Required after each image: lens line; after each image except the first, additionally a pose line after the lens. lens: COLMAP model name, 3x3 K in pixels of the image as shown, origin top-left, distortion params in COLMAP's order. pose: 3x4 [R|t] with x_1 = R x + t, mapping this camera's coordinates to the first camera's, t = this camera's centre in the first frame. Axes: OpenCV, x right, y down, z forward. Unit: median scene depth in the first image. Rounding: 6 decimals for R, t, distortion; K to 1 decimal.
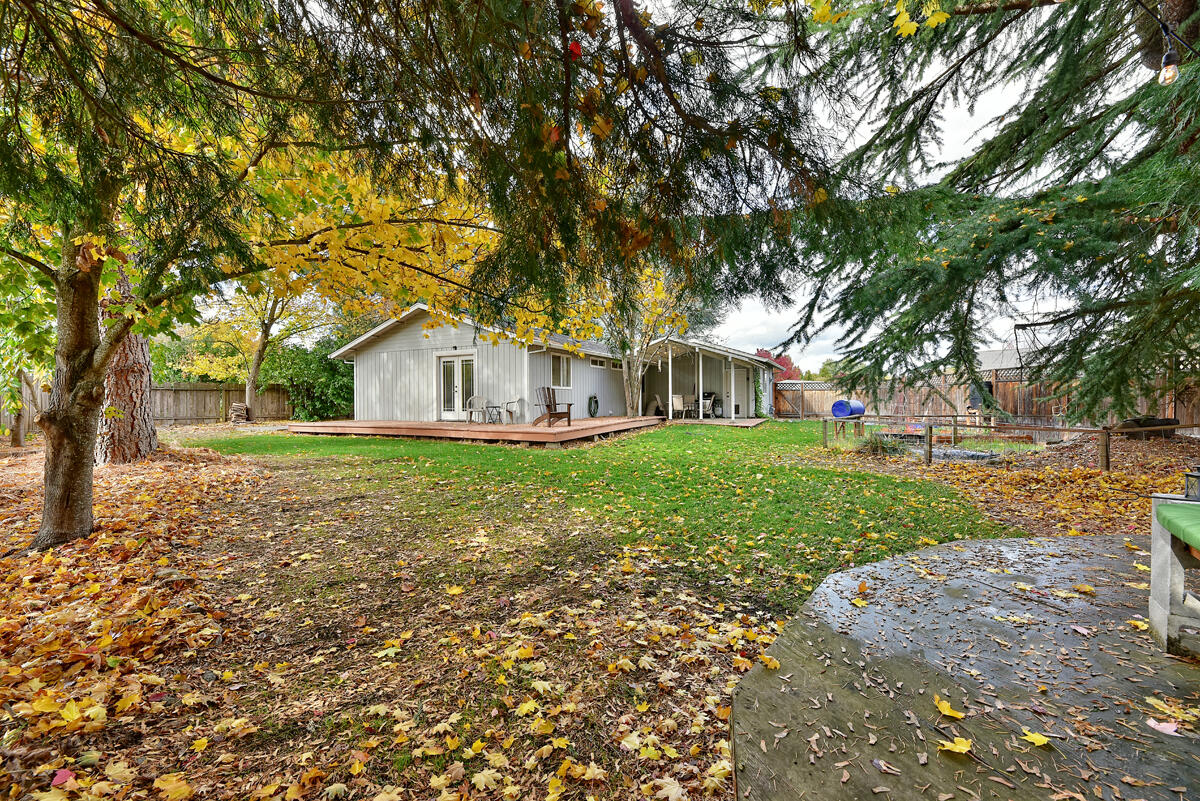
lens RADIAL K [[485.9, 0, 599.0], [0, 485.9, 399.7], [0, 0, 1]] dist [0.003093, -0.004247]
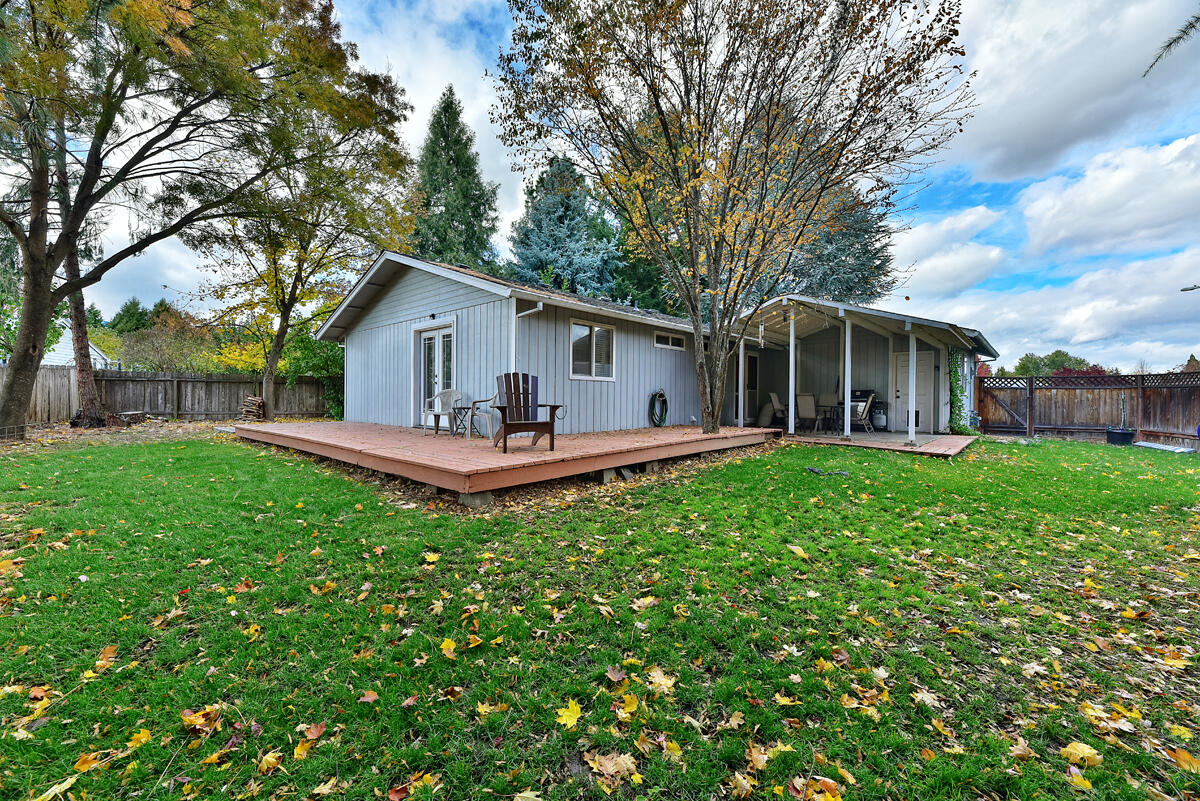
lens RADIAL K [[485.9, 0, 602.1], [0, 485.9, 395.9], [0, 0, 1]] dist [0.003093, -0.004247]
pose [[0.963397, 0.012792, -0.267775, 0.081825], [-0.014547, 0.999884, -0.004568, -0.000059], [0.267685, 0.008296, 0.963471, 0.359618]]
